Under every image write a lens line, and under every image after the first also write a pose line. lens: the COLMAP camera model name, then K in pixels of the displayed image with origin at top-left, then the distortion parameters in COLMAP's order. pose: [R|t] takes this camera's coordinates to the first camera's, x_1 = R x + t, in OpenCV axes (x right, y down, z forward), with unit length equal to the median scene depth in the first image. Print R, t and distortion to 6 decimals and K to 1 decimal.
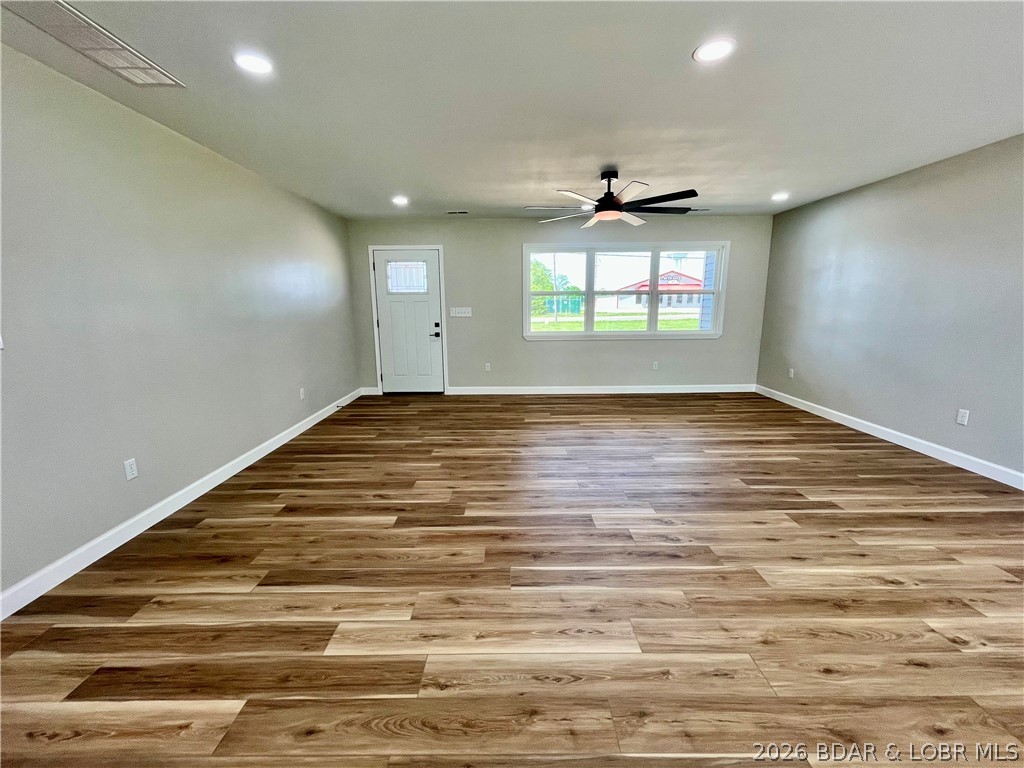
lens RADIAL K [[414.1, 0, 509.7], [0, 414.1, 385.0], [0, 0, 1]] dist [-0.001693, -0.000686]
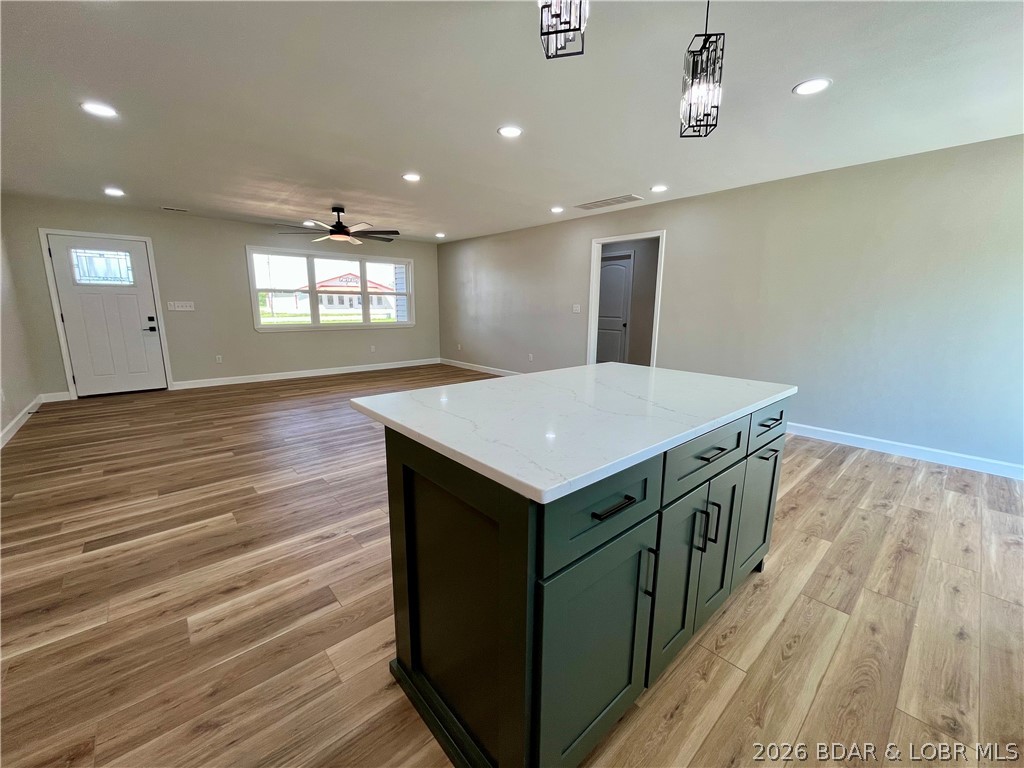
lens RADIAL K [[414.1, 0, 509.7], [0, 414.1, 385.0], [0, 0, 1]] dist [-0.001693, -0.000686]
pose [[0.746343, -0.111435, 0.656167, -0.216075], [0.113855, 0.992728, 0.039090, 0.071387], [-0.655751, 0.045534, 0.753603, -0.295453]]
